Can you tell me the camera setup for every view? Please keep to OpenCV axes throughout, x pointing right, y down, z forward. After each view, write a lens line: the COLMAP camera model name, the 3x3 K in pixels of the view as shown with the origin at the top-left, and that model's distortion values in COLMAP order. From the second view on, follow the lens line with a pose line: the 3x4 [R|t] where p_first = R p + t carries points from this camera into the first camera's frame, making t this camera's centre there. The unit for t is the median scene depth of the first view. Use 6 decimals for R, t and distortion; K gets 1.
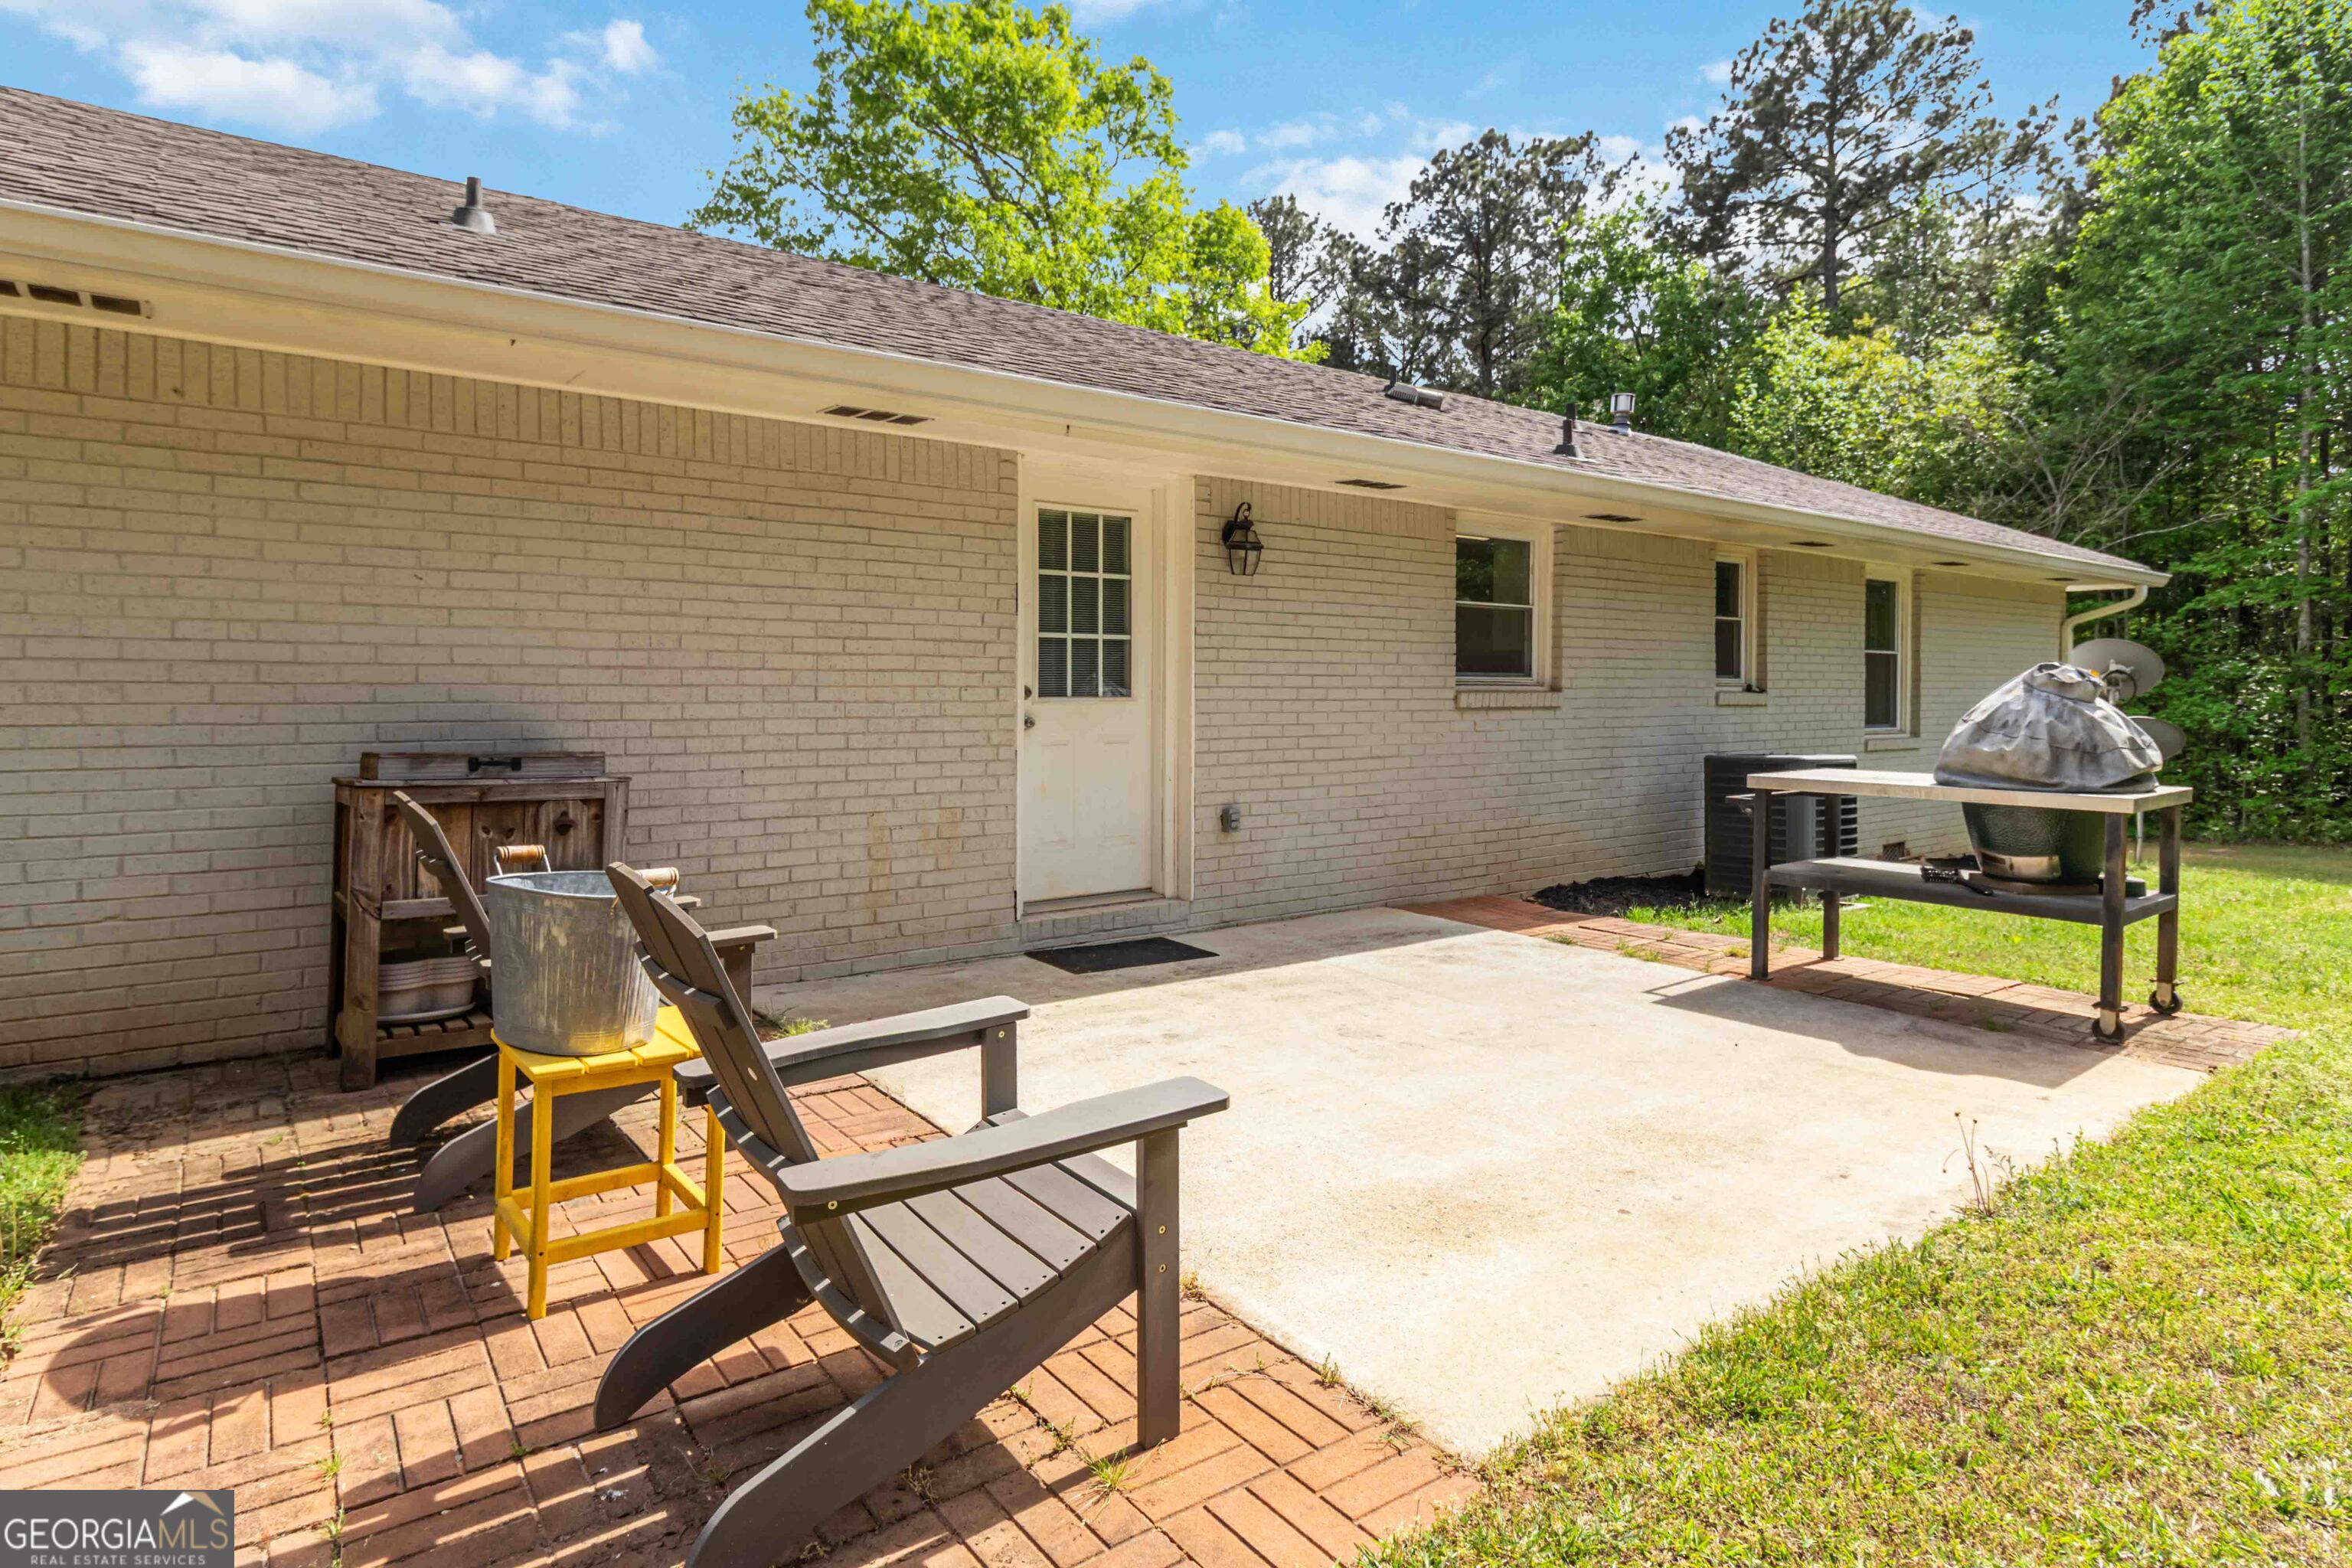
lens RADIAL K [[1191.9, 0, 1137.4], [0, 1191.9, 729.6], [0, 0, 1]] dist [0.000873, -0.000817]
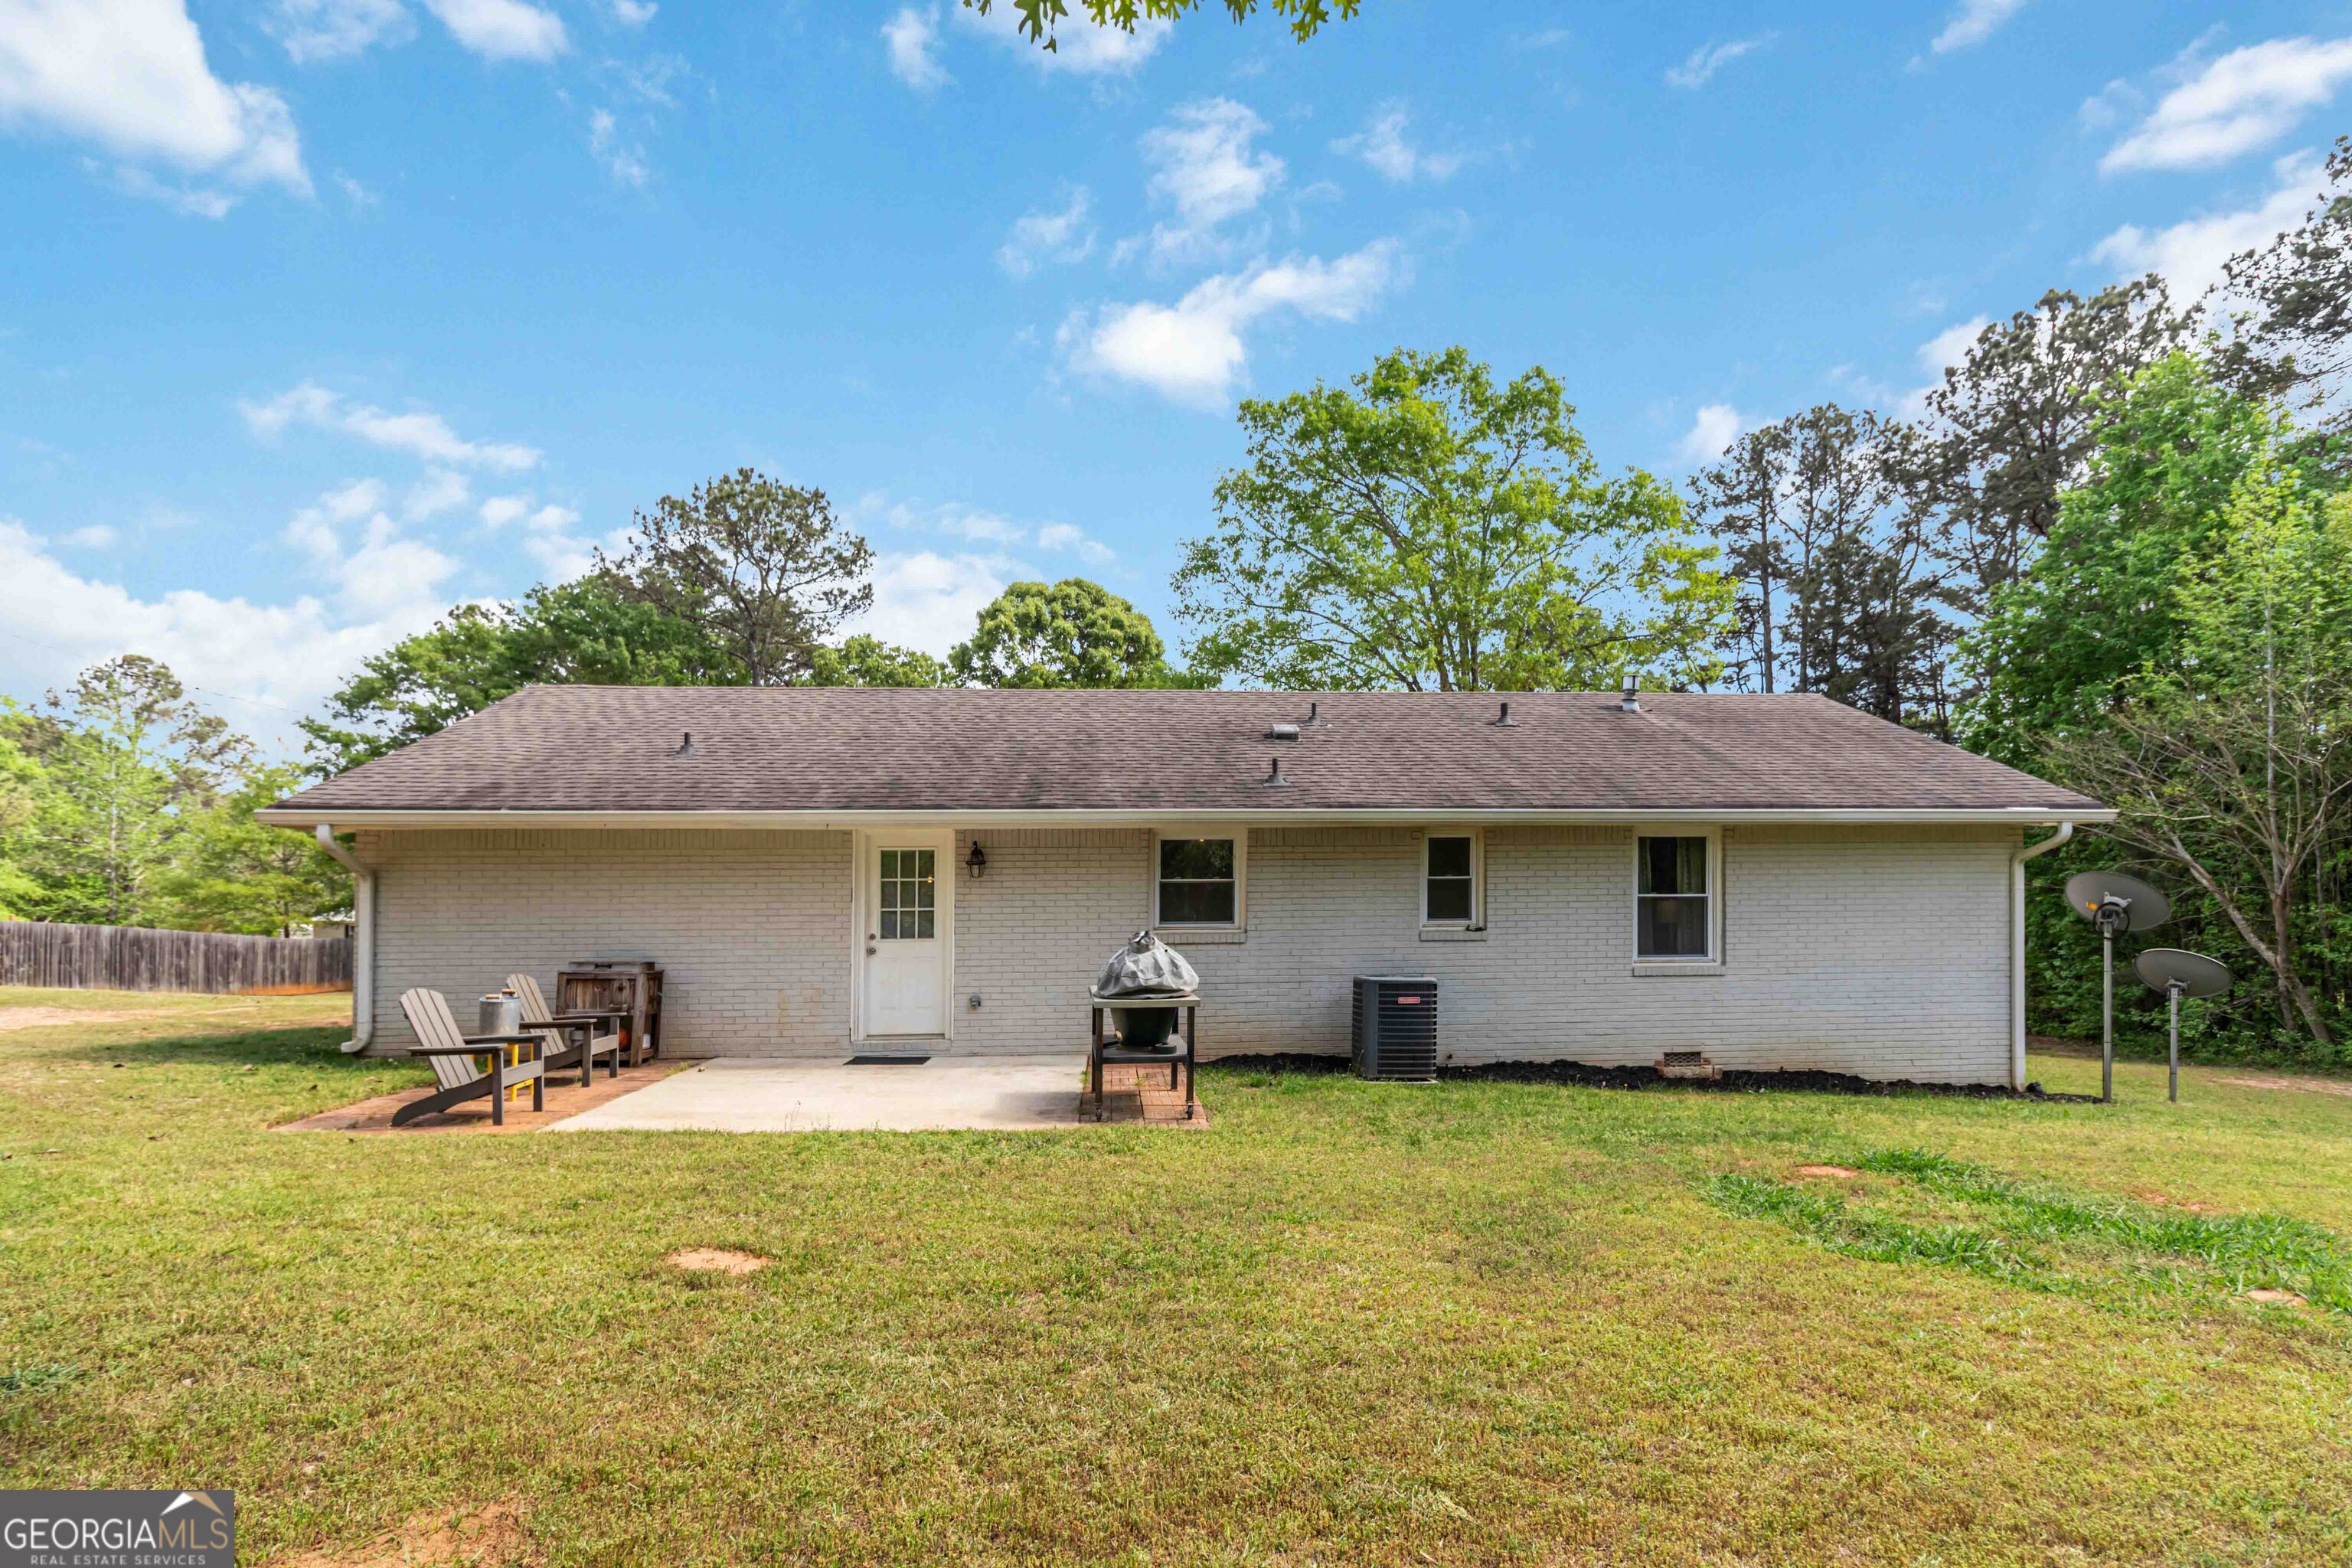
lens RADIAL K [[1135.9, 0, 1244.0], [0, 1135.9, 906.2], [0, 0, 1]] dist [-0.003092, 0.001535]
pose [[0.867502, -0.004447, -0.497413, 0.315006], [-0.007143, 0.999746, -0.021396, -0.009974], [0.497382, 0.022114, 0.867250, -0.092113]]
